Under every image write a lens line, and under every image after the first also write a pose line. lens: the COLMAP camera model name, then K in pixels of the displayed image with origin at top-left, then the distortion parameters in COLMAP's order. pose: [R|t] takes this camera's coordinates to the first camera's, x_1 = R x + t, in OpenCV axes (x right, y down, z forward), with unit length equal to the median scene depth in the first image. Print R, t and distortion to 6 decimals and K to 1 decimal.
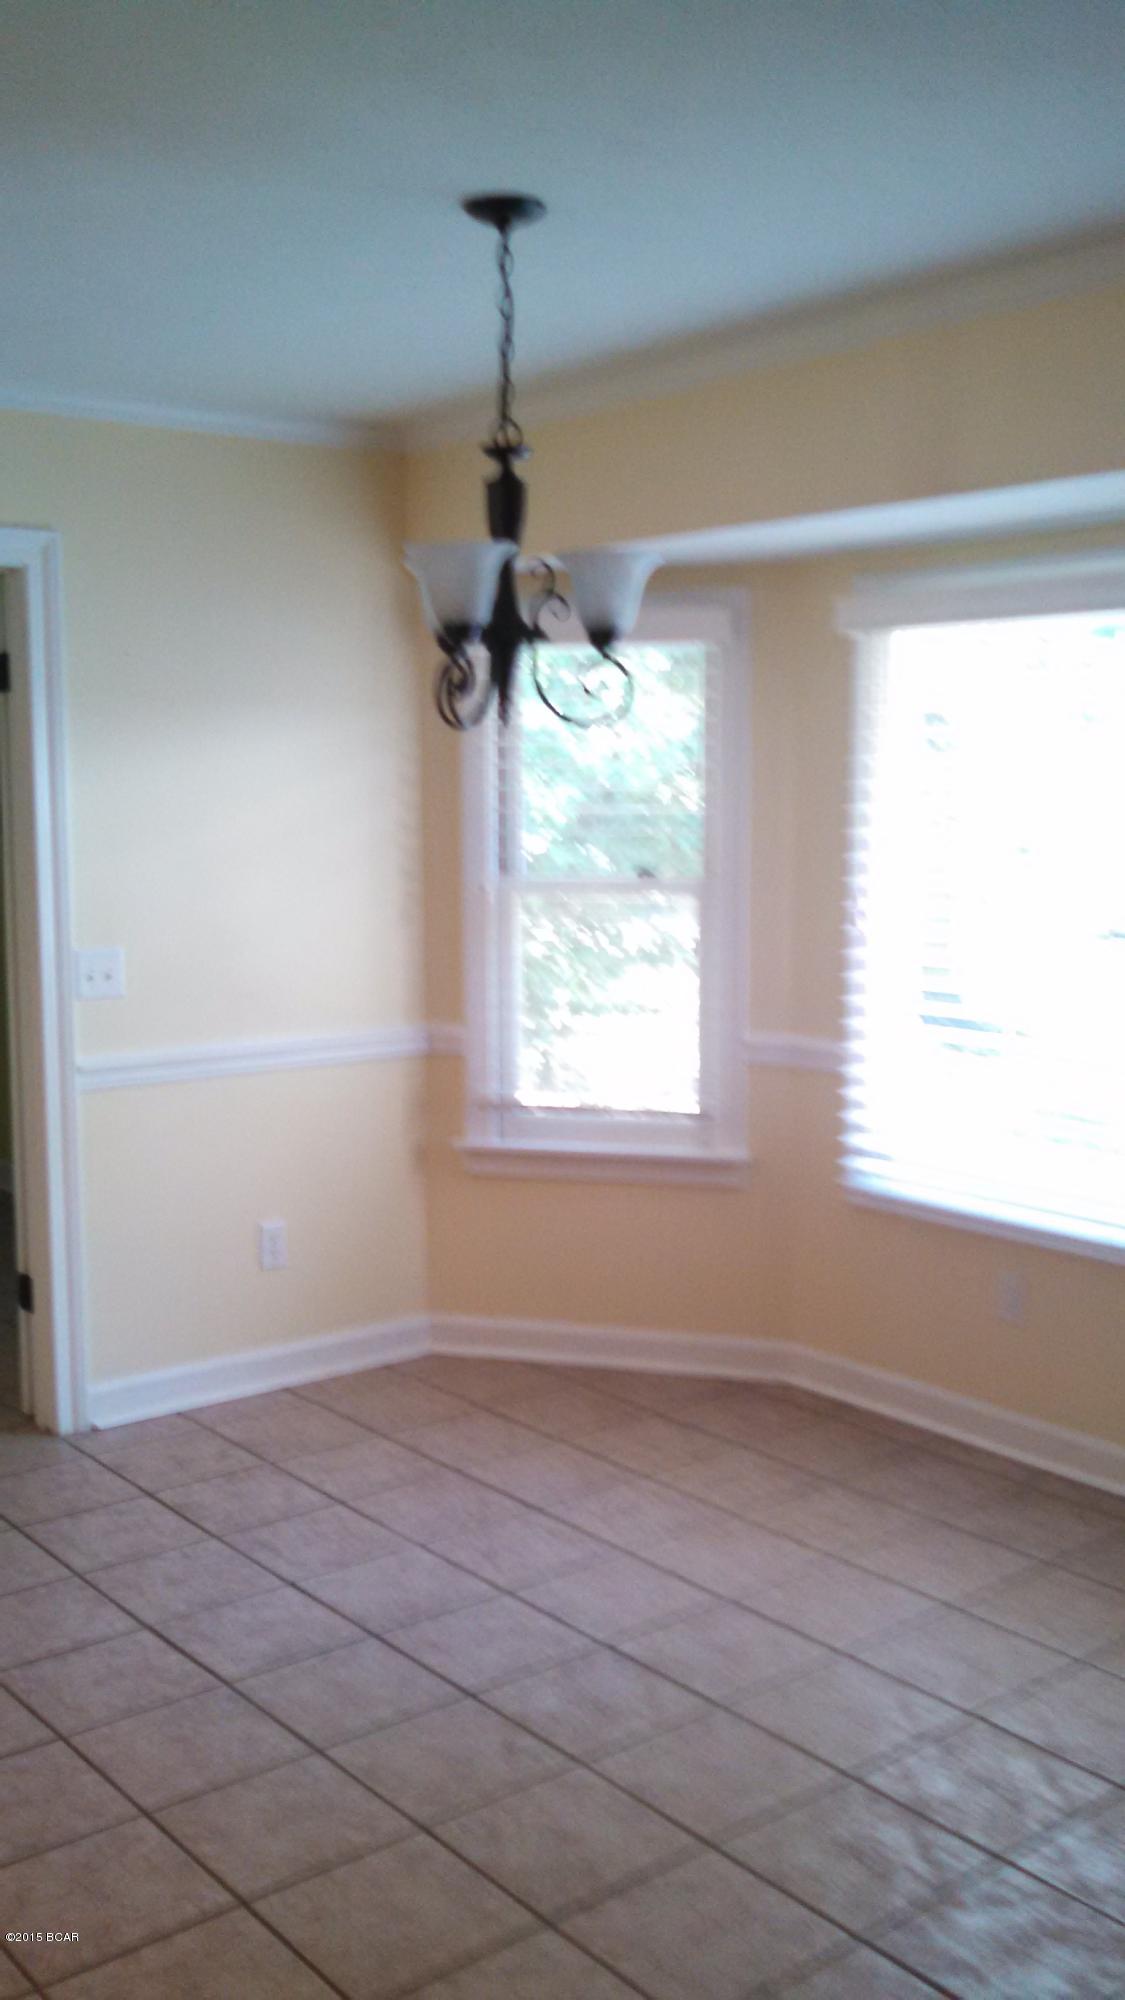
lens RADIAL K [[1957.4, 0, 562.5], [0, 1957.4, 1000.0], [0, 0, 1]] dist [-0.003851, -0.030306]
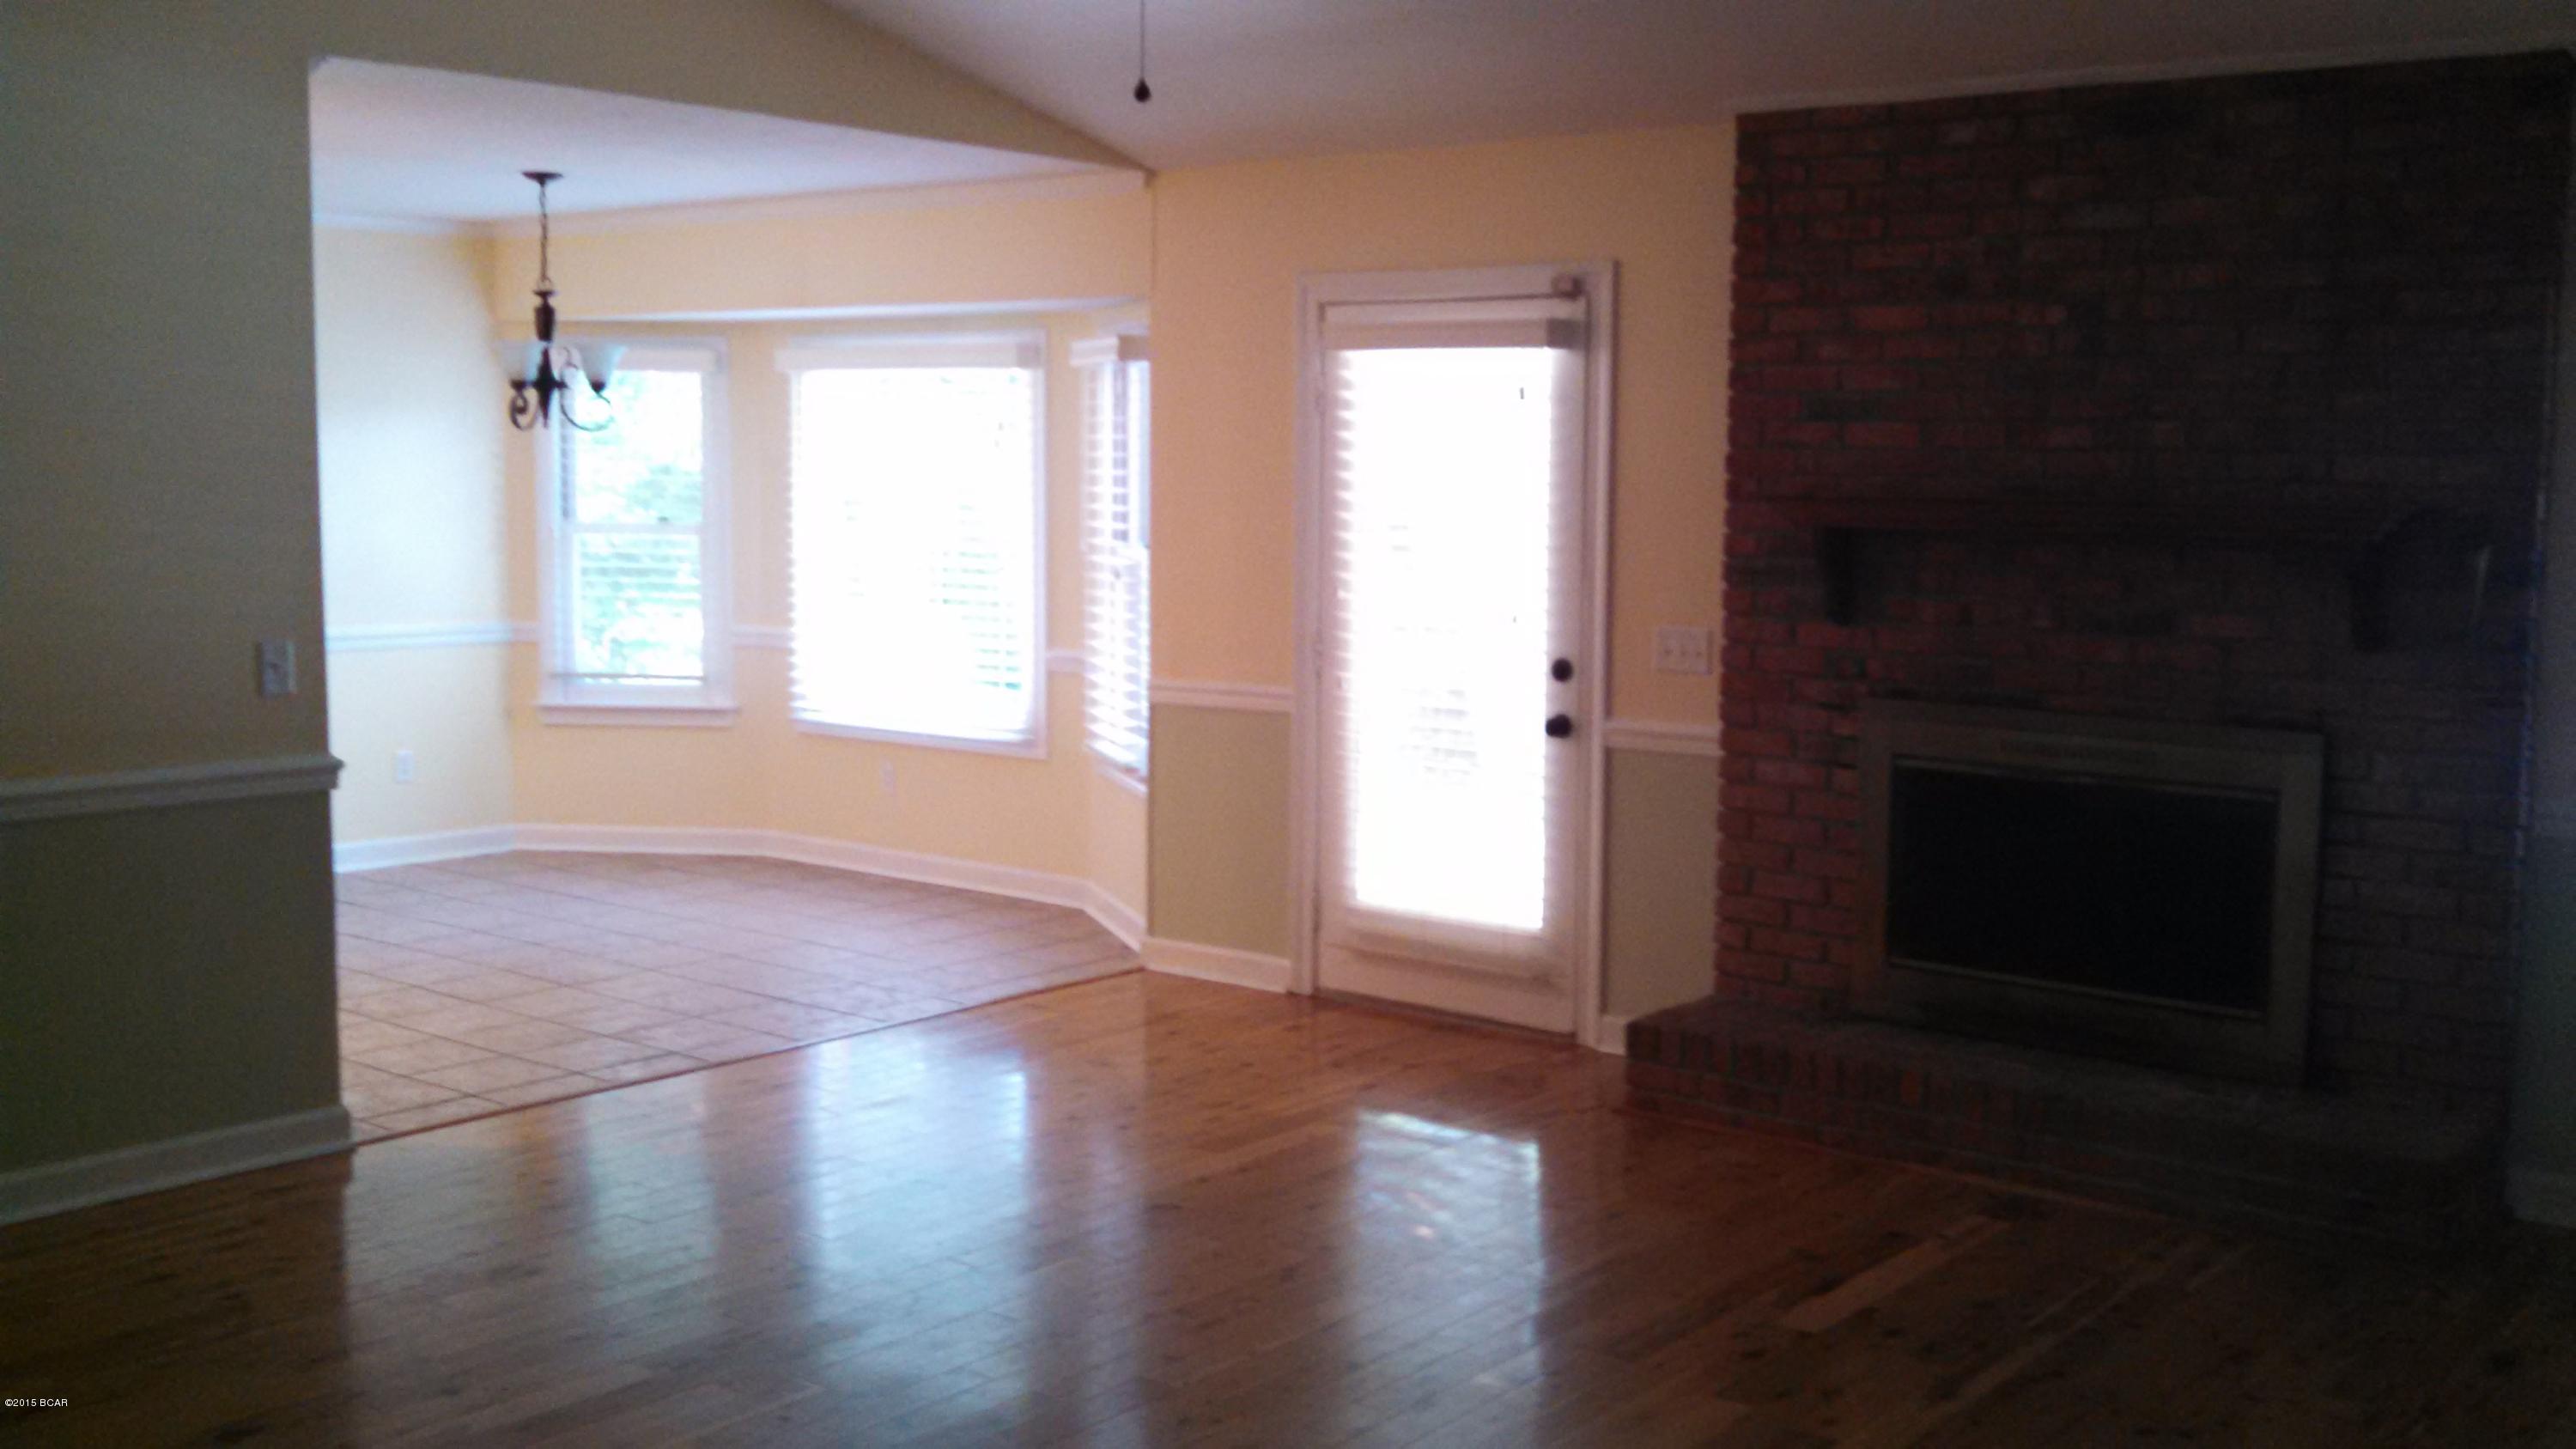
lens RADIAL K [[2521.5, 0, 1320.0], [0, 2521.5, 730.5], [0, 0, 1]] dist [-0.003851, -0.030306]
pose [[0.973002, -0.007494, 0.230674, 0.090819], [0.008754, 0.999952, -0.004440, 0.116786], [-0.230629, 0.006340, 0.973021, -1.060960]]
